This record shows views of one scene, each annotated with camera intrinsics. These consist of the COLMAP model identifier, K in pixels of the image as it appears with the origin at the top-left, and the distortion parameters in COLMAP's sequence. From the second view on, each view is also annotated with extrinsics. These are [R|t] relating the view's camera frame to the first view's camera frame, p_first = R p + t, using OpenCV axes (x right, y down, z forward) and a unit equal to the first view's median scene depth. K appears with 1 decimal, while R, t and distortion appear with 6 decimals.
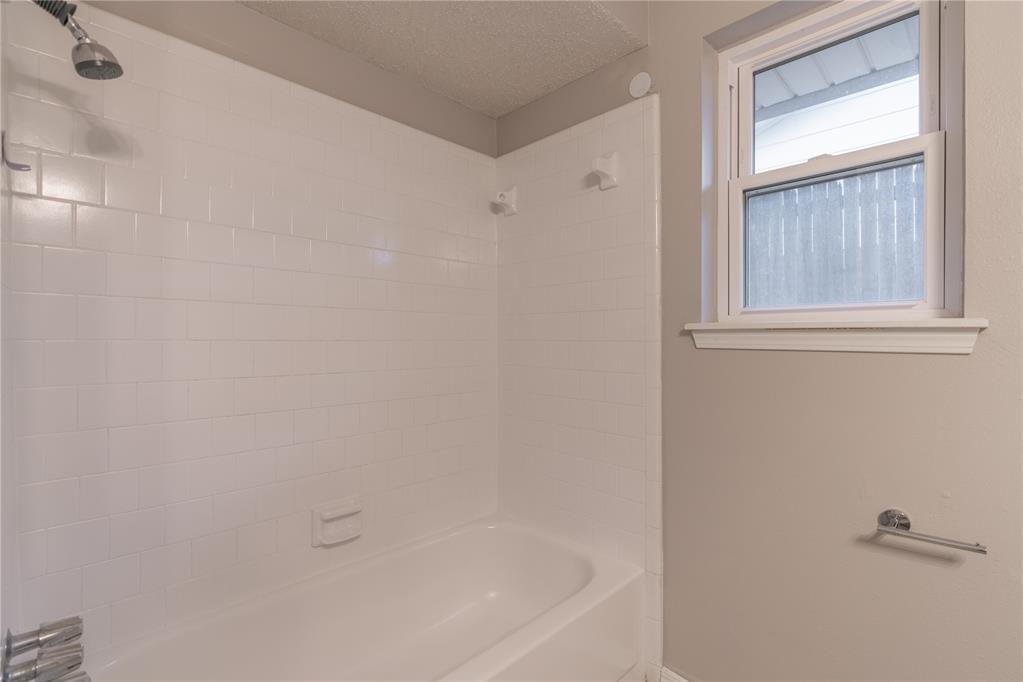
lens RADIAL K [[463.5, 0, 514.2], [0, 463.5, 334.7], [0, 0, 1]] dist [-0.008464, 0.002855]
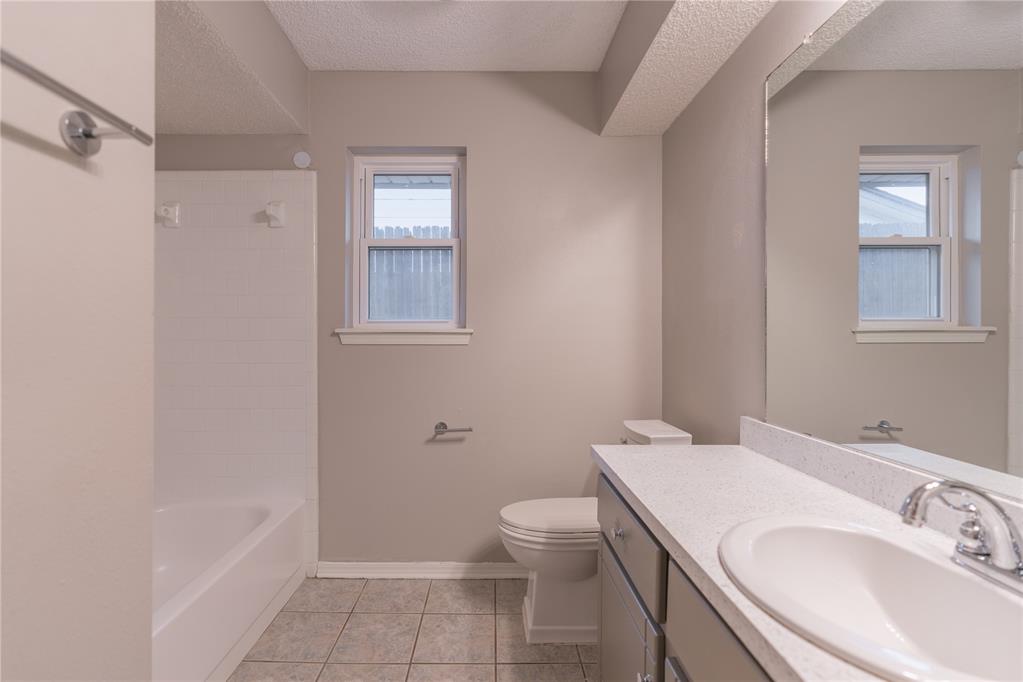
lens RADIAL K [[463.5, 0, 487.6], [0, 463.5, 333.4], [0, 0, 1]] dist [-0.008464, 0.002855]
pose [[0.701032, 0.004920, 0.713113, -0.358531], [-0.000576, 0.999980, -0.006333, 0.001075], [-0.713129, 0.004029, 0.701021, -0.423047]]
